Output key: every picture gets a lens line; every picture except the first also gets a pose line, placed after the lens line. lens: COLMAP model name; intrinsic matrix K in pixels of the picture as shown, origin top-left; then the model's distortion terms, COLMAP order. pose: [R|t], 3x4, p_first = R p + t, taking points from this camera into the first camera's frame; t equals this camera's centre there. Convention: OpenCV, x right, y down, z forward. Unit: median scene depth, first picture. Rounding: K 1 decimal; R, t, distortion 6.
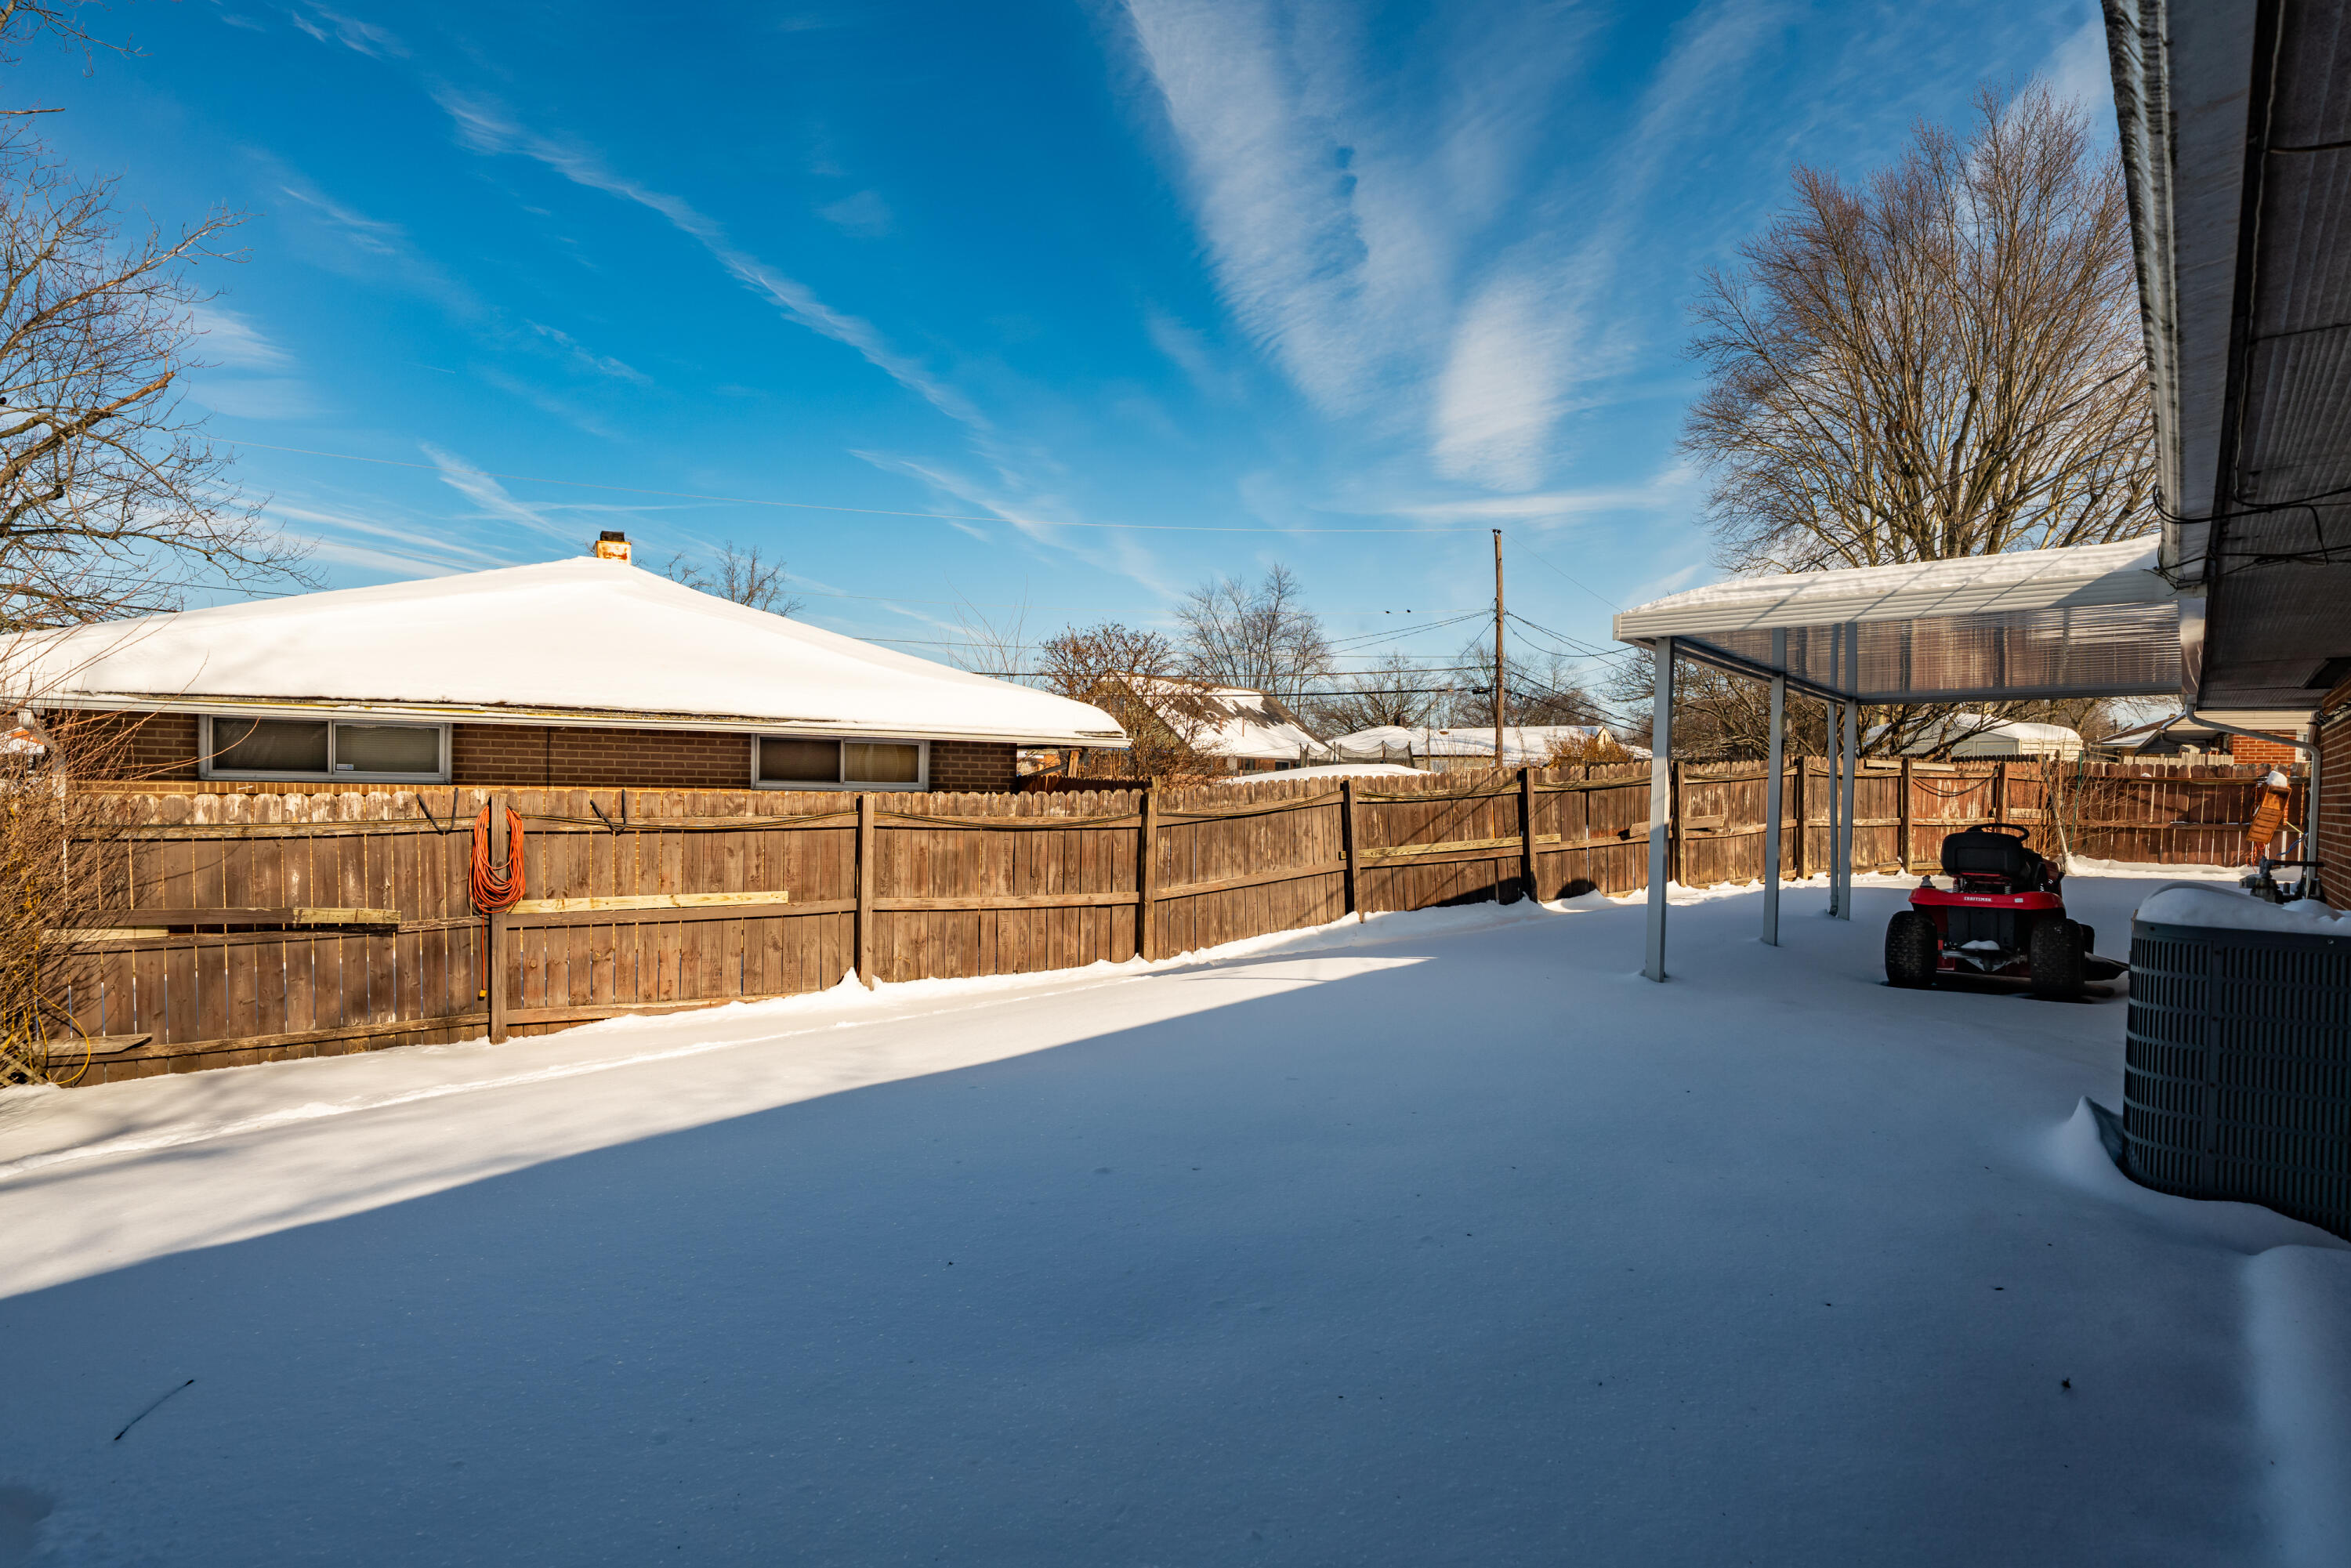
lens RADIAL K [[1185.1, 0, 1167.6], [0, 1185.1, 858.9], [0, 0, 1]] dist [0.002922, 0.000900]
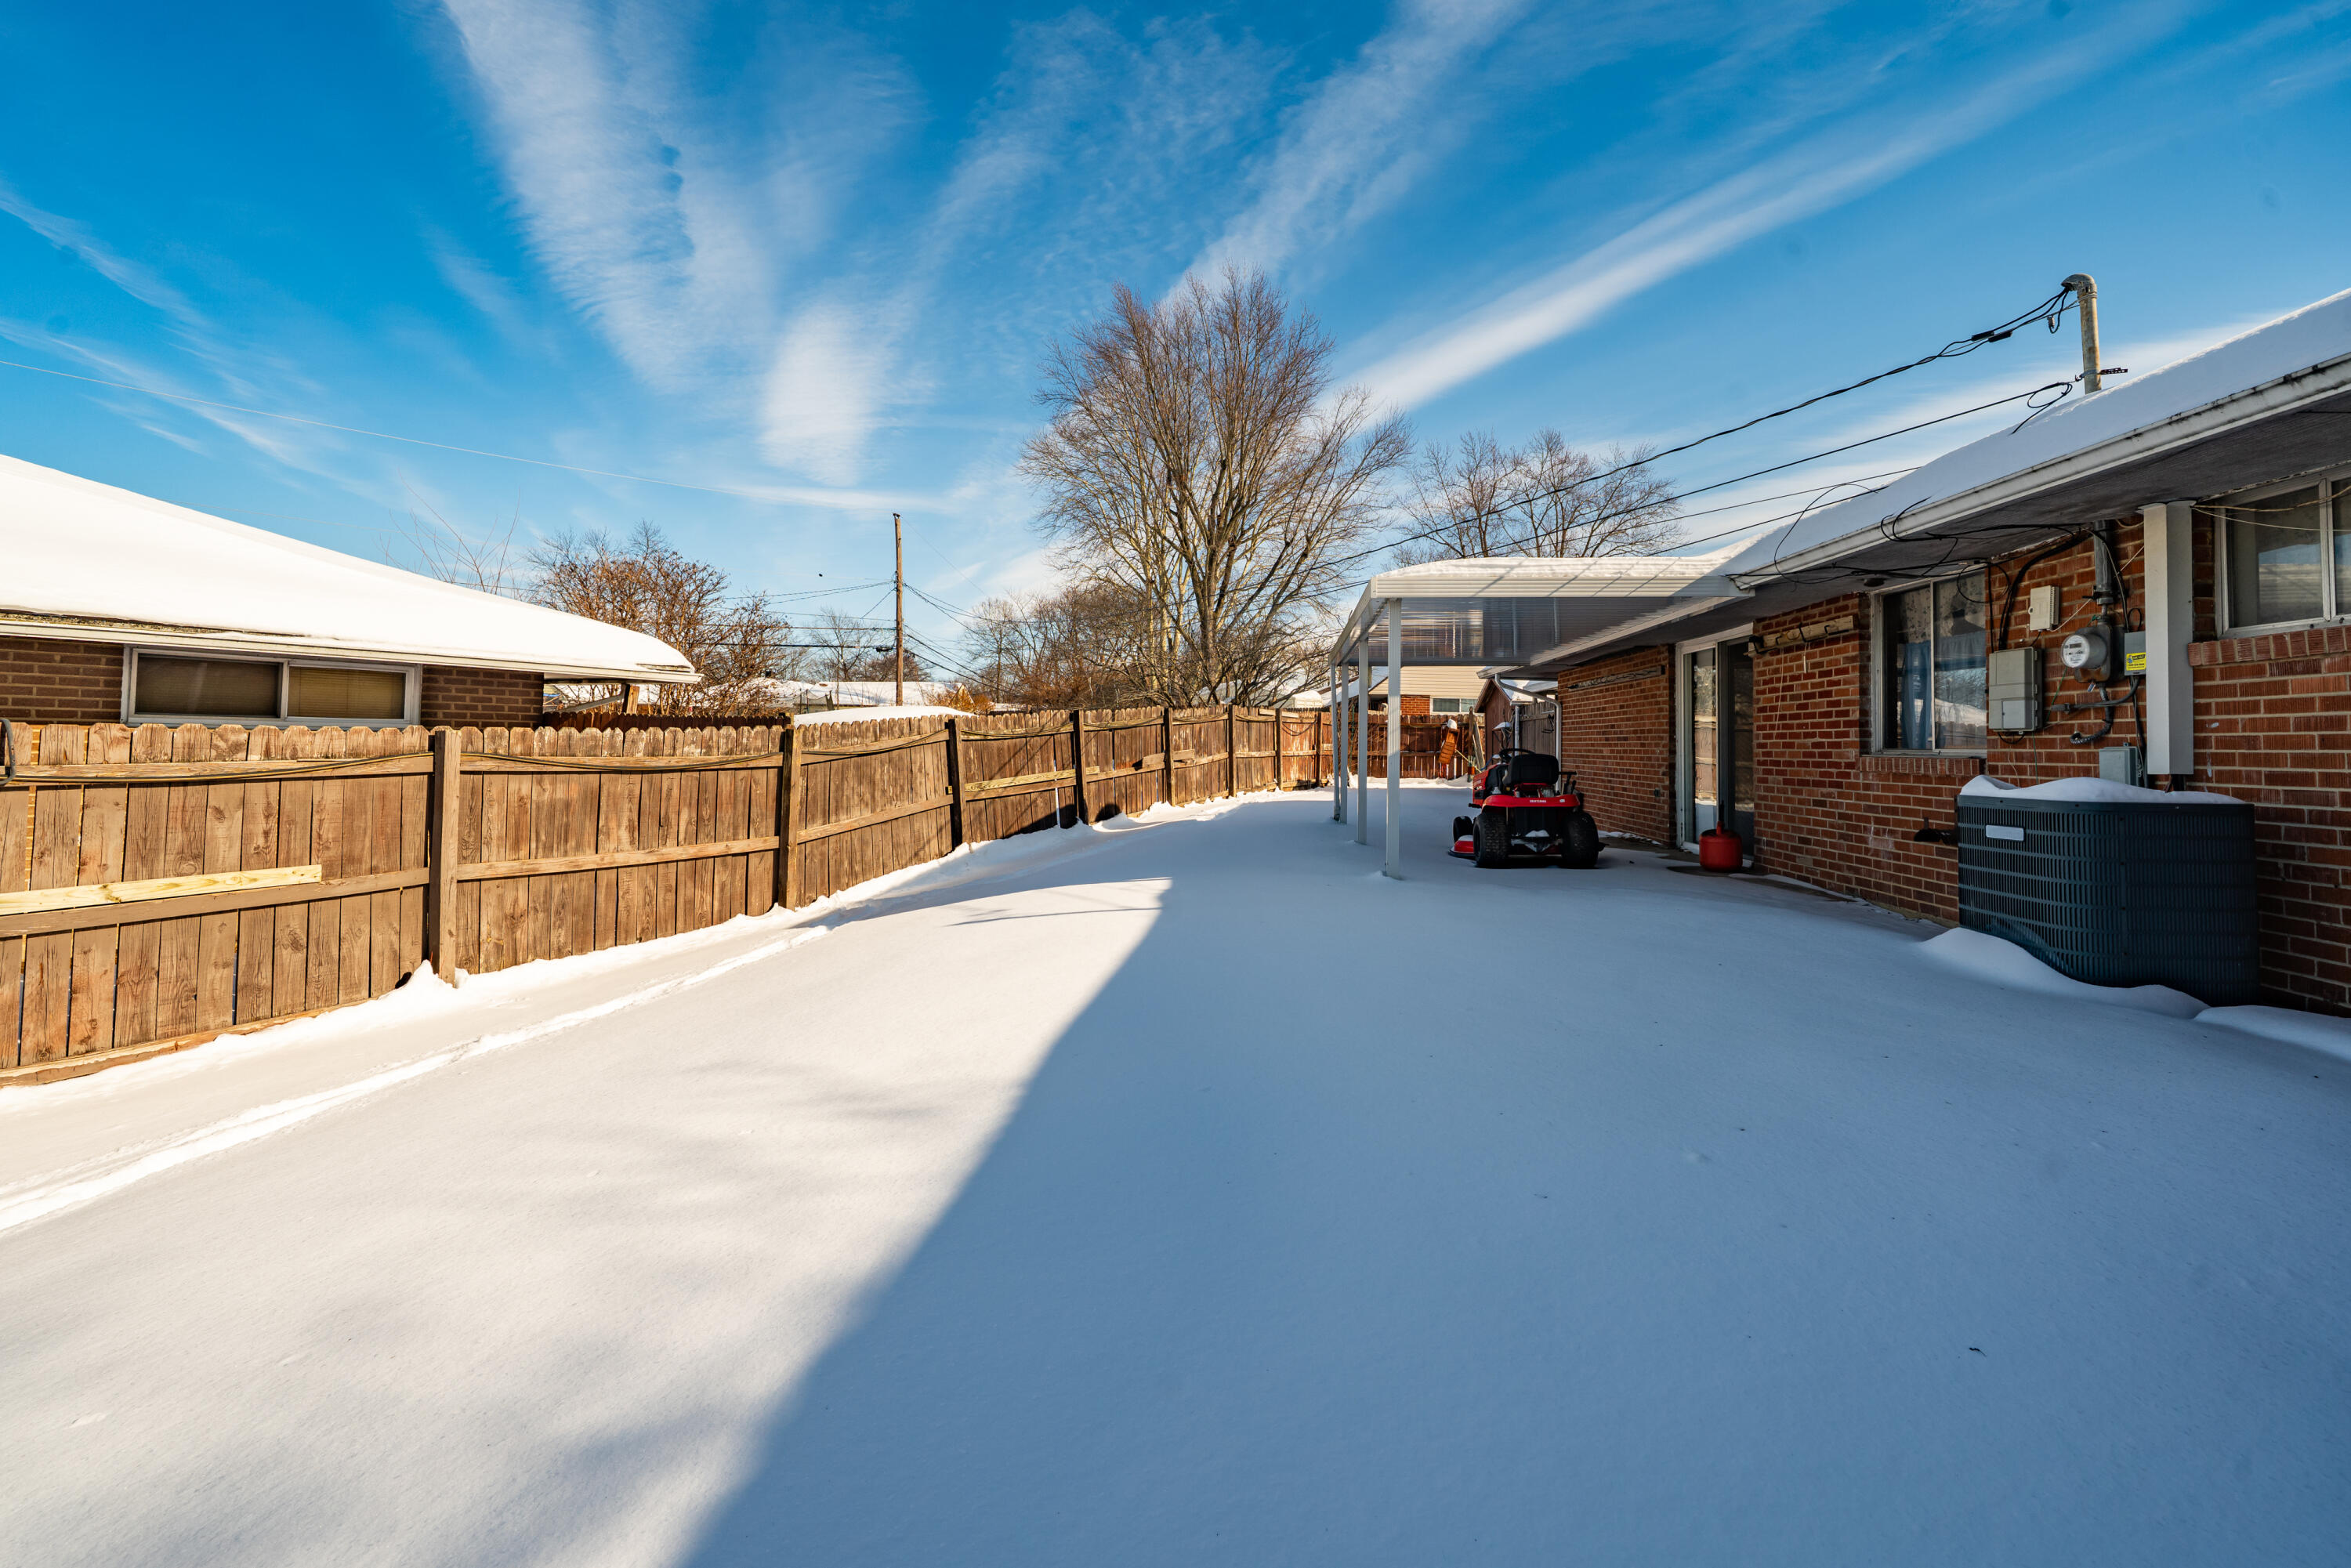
lens RADIAL K [[976.3, 0, 1167.2], [0, 976.3, 779.1], [0, 0, 1]] dist [-0.002925, -0.000244]
pose [[0.806958, -0.028053, 0.589942, -0.208322], [0.036963, 0.999312, -0.003041, -0.003050], [-0.589451, 0.024260, 0.807440, 0.185341]]
